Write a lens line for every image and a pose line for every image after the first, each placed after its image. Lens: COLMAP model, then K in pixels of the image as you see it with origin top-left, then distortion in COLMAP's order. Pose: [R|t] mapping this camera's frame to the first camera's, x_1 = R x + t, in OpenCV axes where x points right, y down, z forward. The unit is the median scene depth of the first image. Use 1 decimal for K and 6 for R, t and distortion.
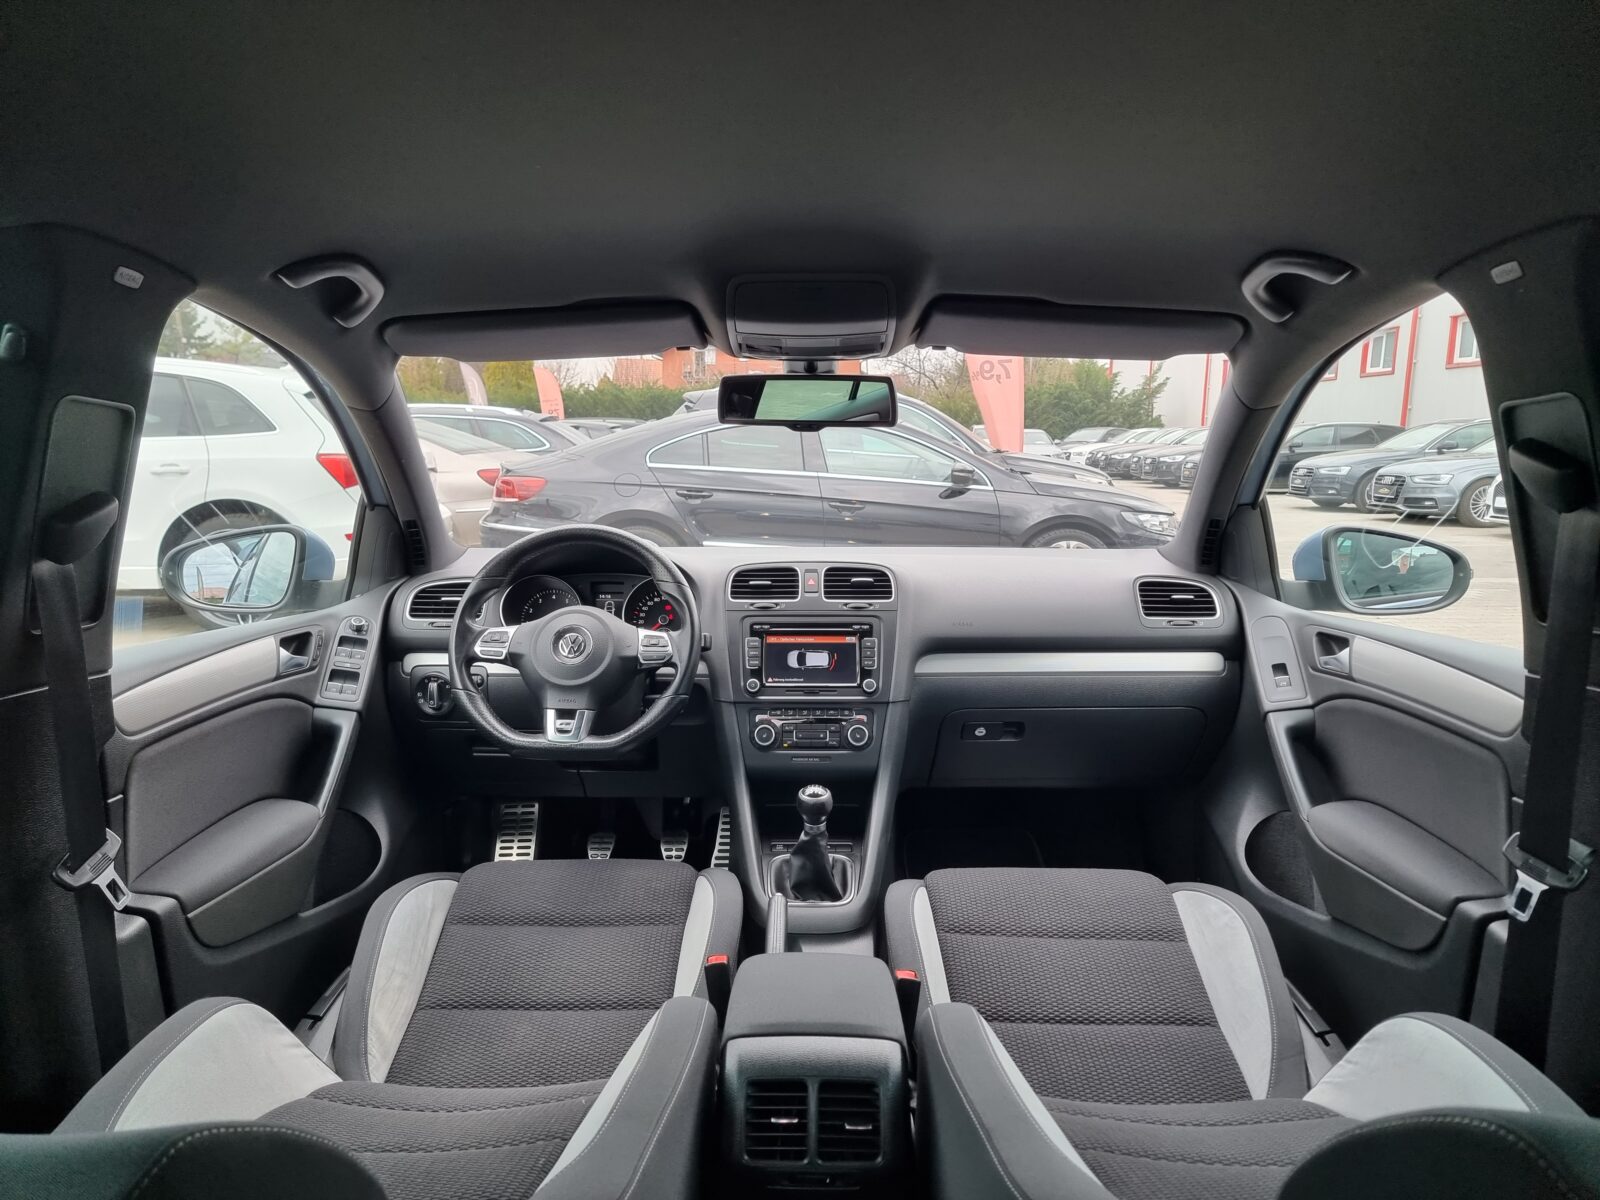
lens RADIAL K [[1102.4, 0, 798.7], [0, 1102.4, 610.6], [0, 0, 1]] dist [0.091943, -0.001008]
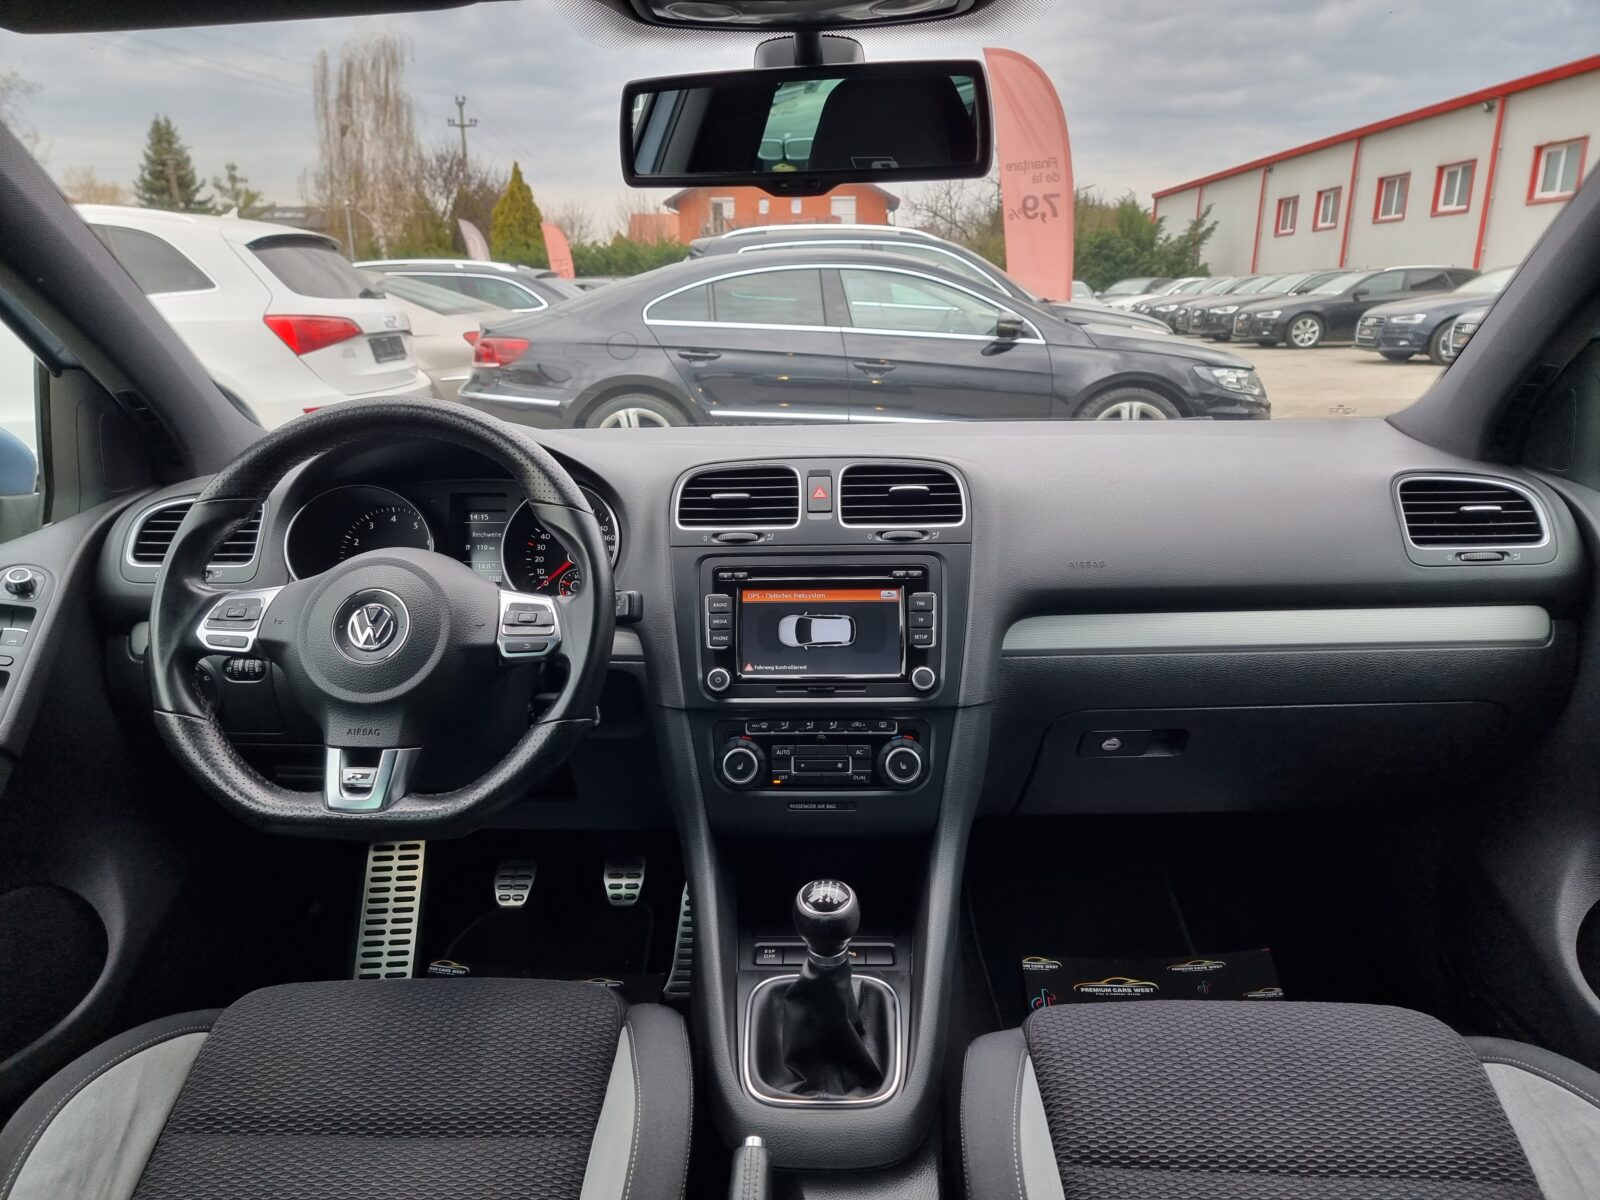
lens RADIAL K [[1102.3, 0, 797.9], [0, 1102.3, 608.0], [0, 0, 1]] dist [0.089110, -0.081140]
pose [[0.999593, -0.011382, -0.026151, 0.014350], [0.014355, 0.993089, 0.116484, -0.033697], [0.024645, -0.116812, 0.992848, 0.423751]]
